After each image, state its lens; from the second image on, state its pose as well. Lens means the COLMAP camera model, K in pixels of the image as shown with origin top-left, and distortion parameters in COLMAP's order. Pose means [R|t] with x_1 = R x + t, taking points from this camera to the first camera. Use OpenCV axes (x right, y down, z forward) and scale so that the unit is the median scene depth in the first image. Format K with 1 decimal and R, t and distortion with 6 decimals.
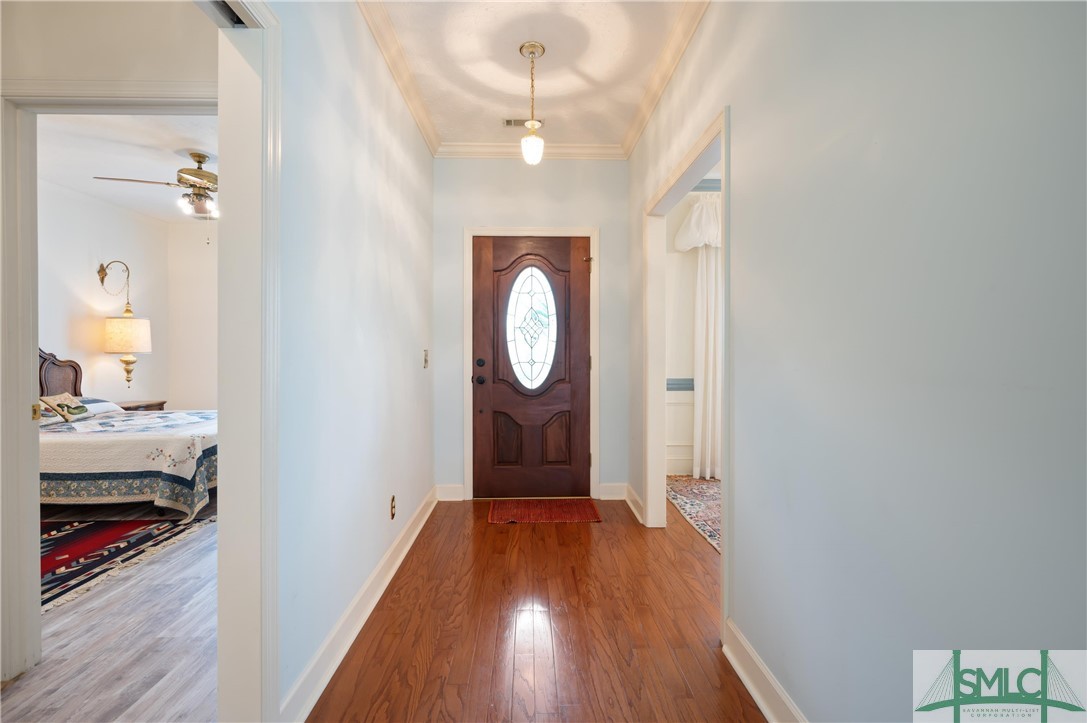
lens RADIAL K [[485.5, 0, 539.1], [0, 485.5, 358.8], [0, 0, 1]] dist [-0.000518, -0.000736]
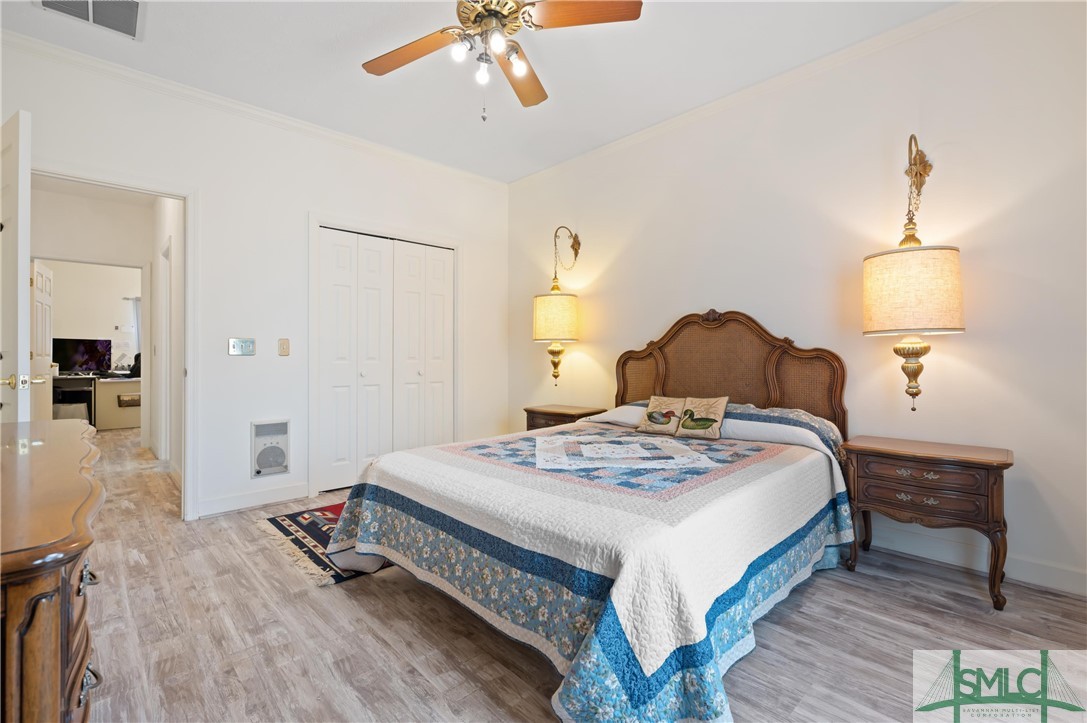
lens RADIAL K [[485.5, 0, 550.9], [0, 485.5, 358.4], [0, 0, 1]] dist [-0.000518, -0.000736]
pose [[-0.738769, 0.007121, -0.673921, -0.550873], [-0.004795, 0.999863, 0.015822, 0.012270], [0.673942, 0.014920, -0.738634, 2.061180]]
